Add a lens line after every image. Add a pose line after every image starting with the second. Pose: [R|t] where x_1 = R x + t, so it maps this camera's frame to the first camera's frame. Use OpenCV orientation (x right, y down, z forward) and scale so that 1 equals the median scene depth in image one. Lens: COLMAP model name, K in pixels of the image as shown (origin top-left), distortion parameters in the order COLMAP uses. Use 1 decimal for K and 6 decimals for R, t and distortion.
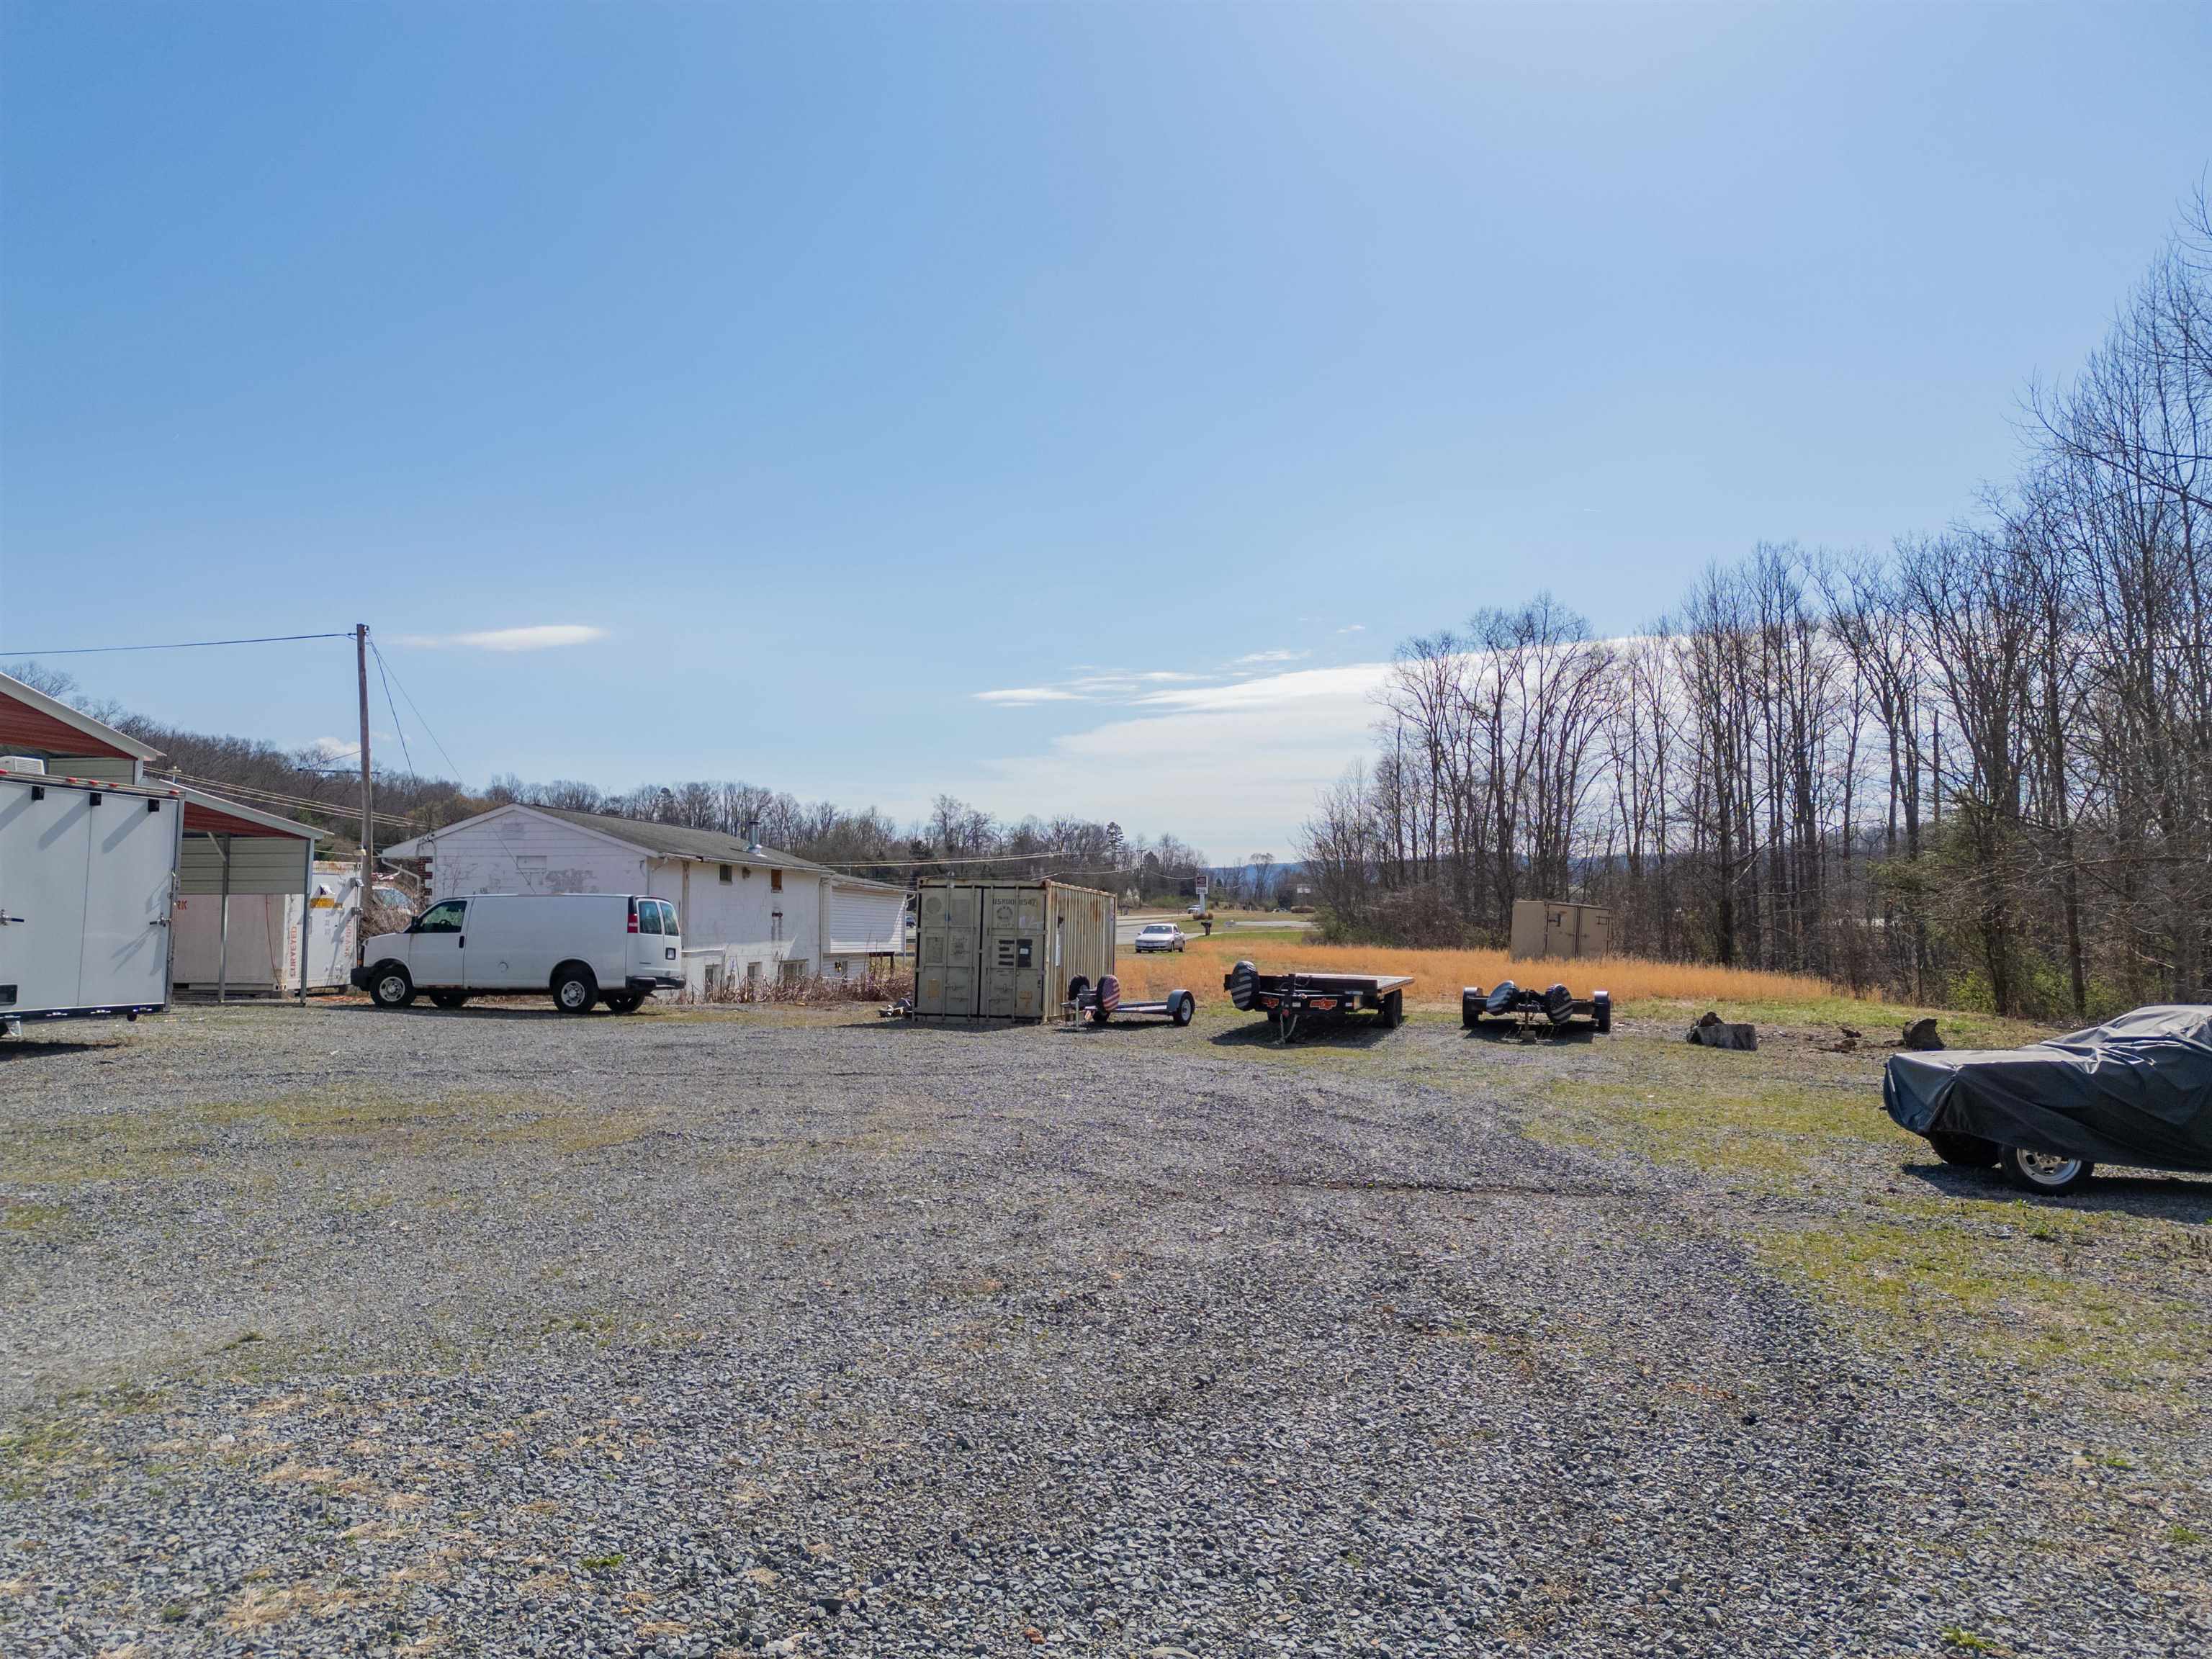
lens RADIAL K [[1541.8, 0, 1107.1], [0, 1541.8, 827.9], [0, 0, 1]] dist [0.089933, -0.083819]
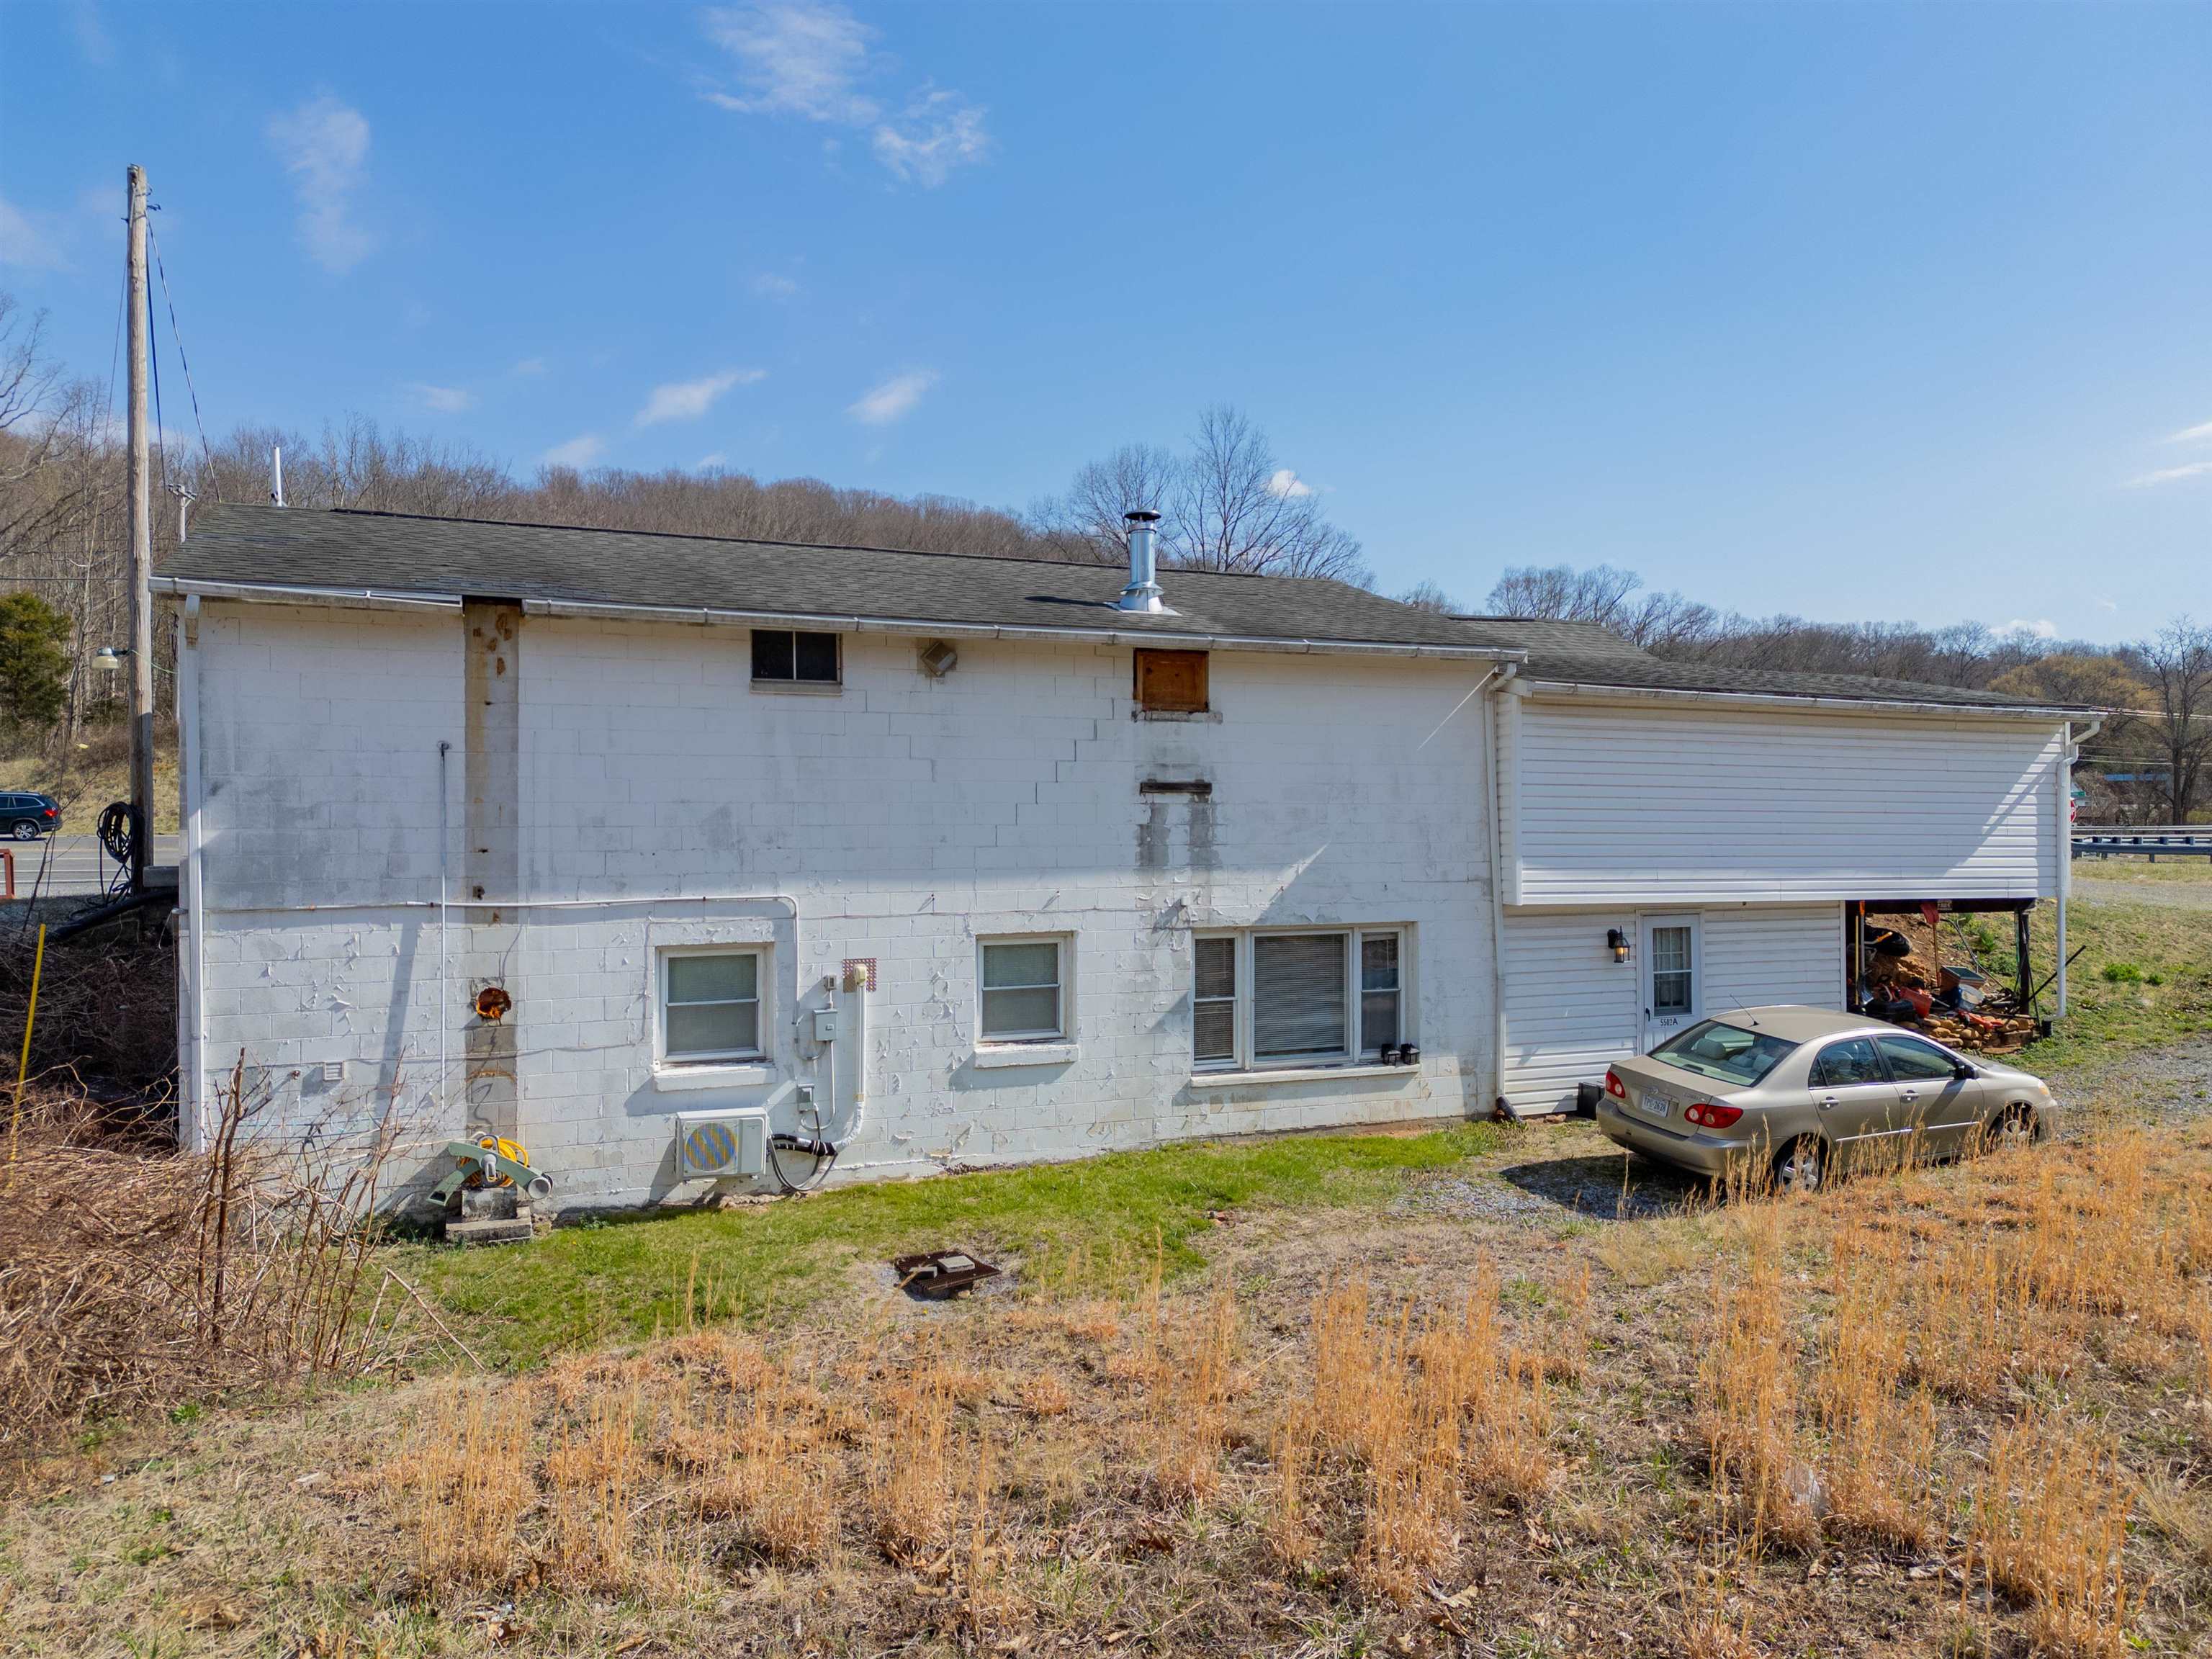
lens RADIAL K [[1541.8, 0, 1107.1], [0, 1541.8, 827.9], [0, 0, 1]] dist [0.089933, -0.083819]
pose [[0.541448, -0.009449, -0.840681, 0.055417], [0.059748, 0.997841, 0.027265, 0.059001], [0.838608, -0.064992, 0.540844, 0.875032]]
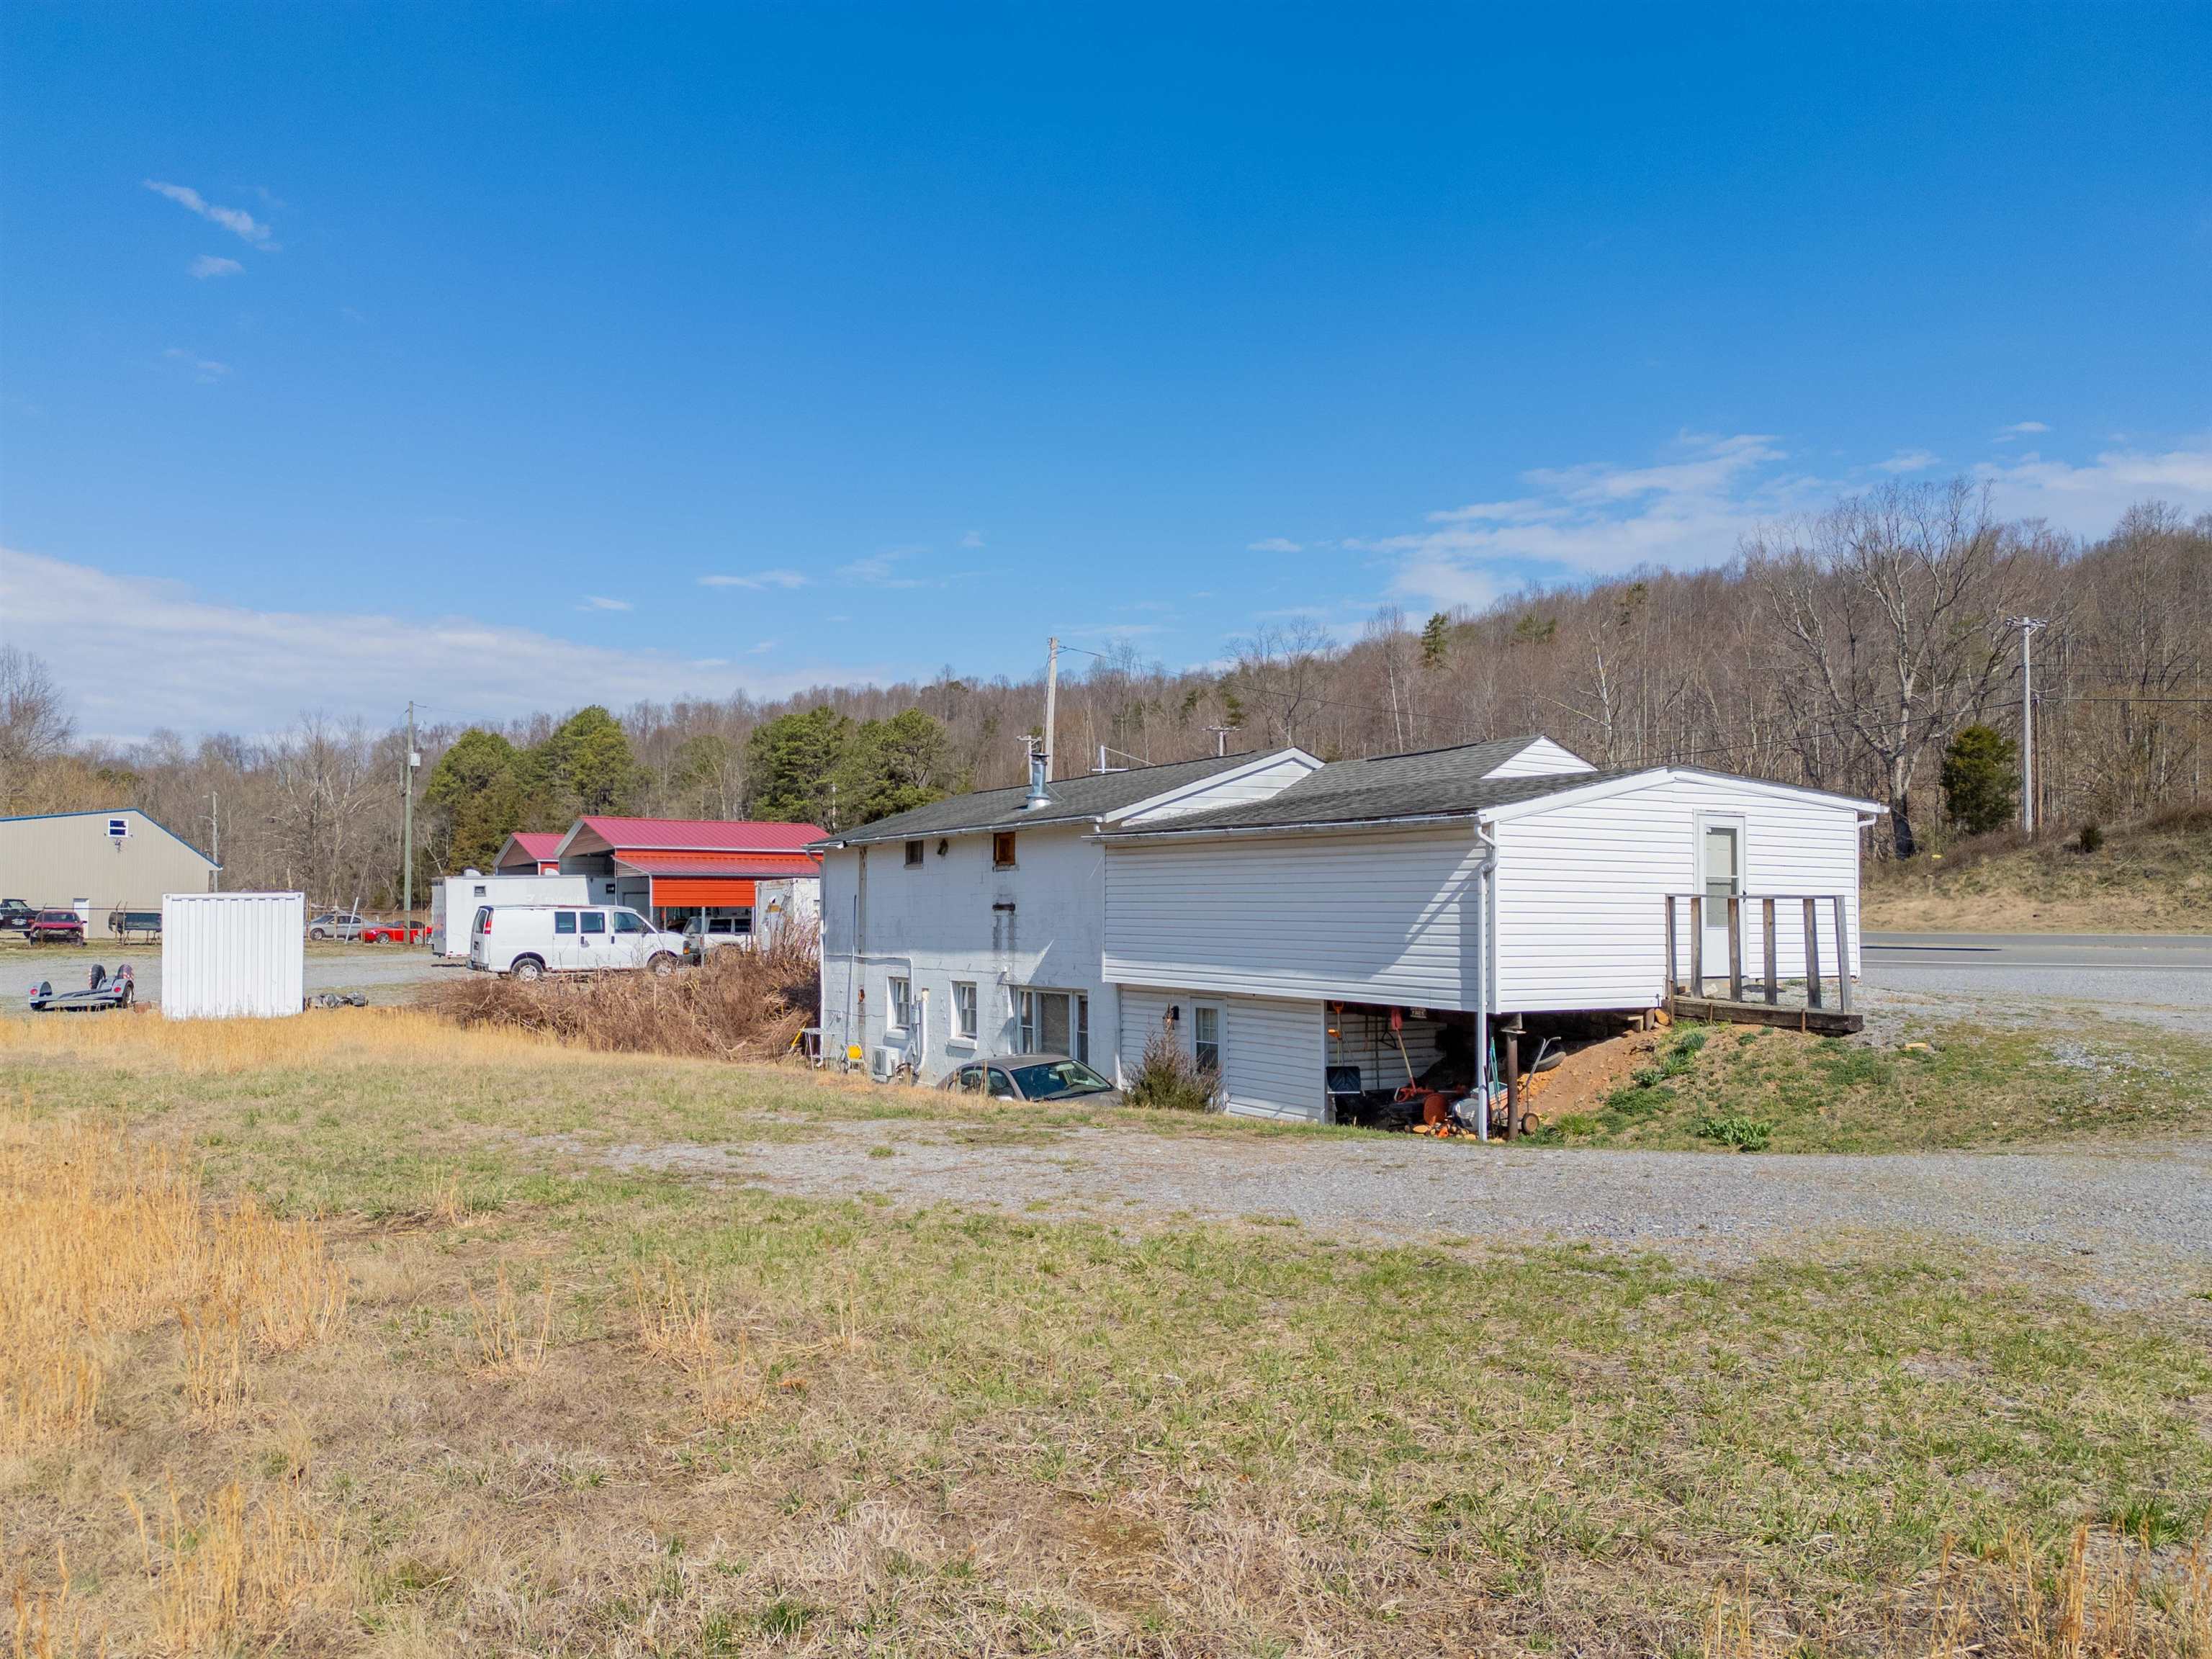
lens RADIAL K [[1556.9, 0, 1096.6], [0, 1556.9, 852.6], [0, 0, 1]] dist [0.059338, -0.043973]
pose [[-0.731240, -0.035044, -0.681220, 0.183808], [0.038505, 0.994966, -0.092516, 0.099080], [0.681033, -0.093882, -0.726209, 1.575997]]
